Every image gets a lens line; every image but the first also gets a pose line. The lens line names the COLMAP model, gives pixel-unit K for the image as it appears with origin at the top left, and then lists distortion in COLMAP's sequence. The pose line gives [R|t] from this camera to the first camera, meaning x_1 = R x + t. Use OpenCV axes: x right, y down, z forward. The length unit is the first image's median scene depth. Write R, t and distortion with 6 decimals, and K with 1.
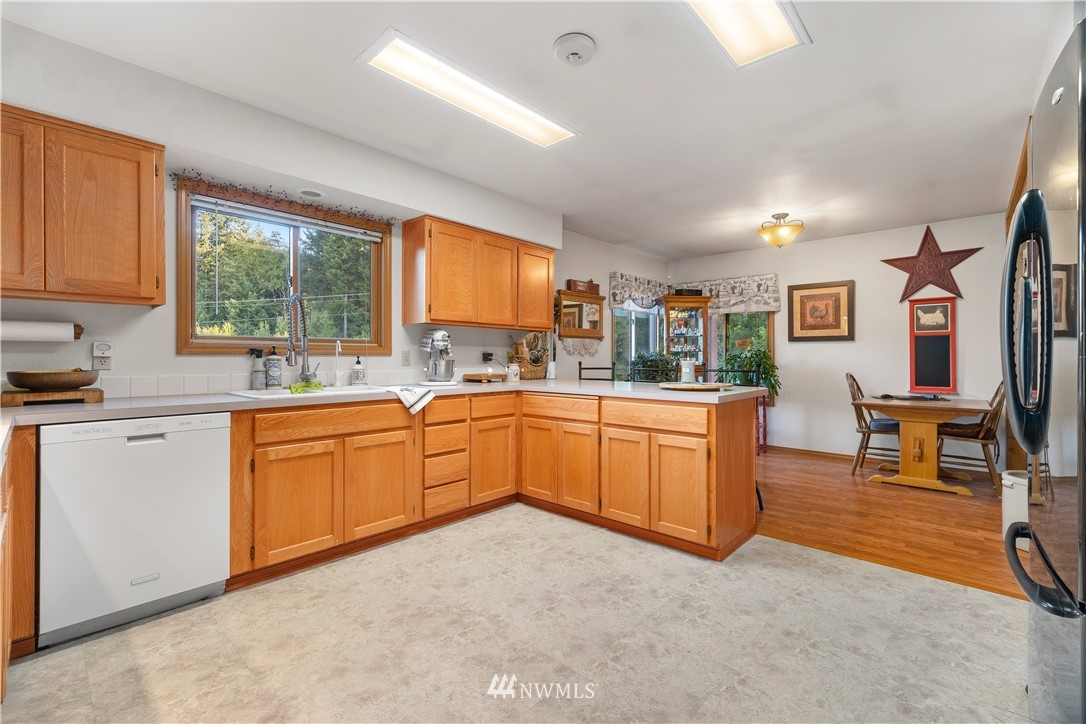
lens RADIAL K [[467.5, 0, 546.0], [0, 467.5, 356.6], [0, 0, 1]] dist [-0.001863, 0.000289]
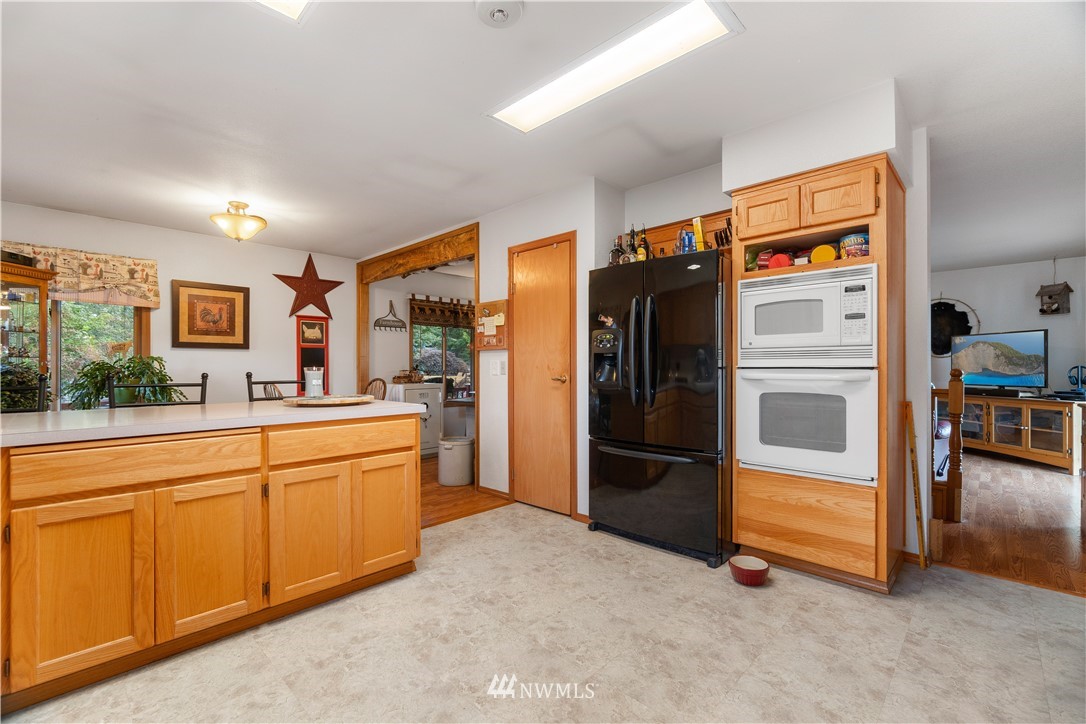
lens RADIAL K [[467.5, 0, 546.0], [0, 467.5, 356.6], [0, 0, 1]] dist [-0.001863, 0.000289]
pose [[0.029313, 0.018389, 0.999401, -0.347368], [-0.001065, 0.999831, -0.018366, -0.001017], [-0.999570, -0.000526, 0.029328, 0.382128]]
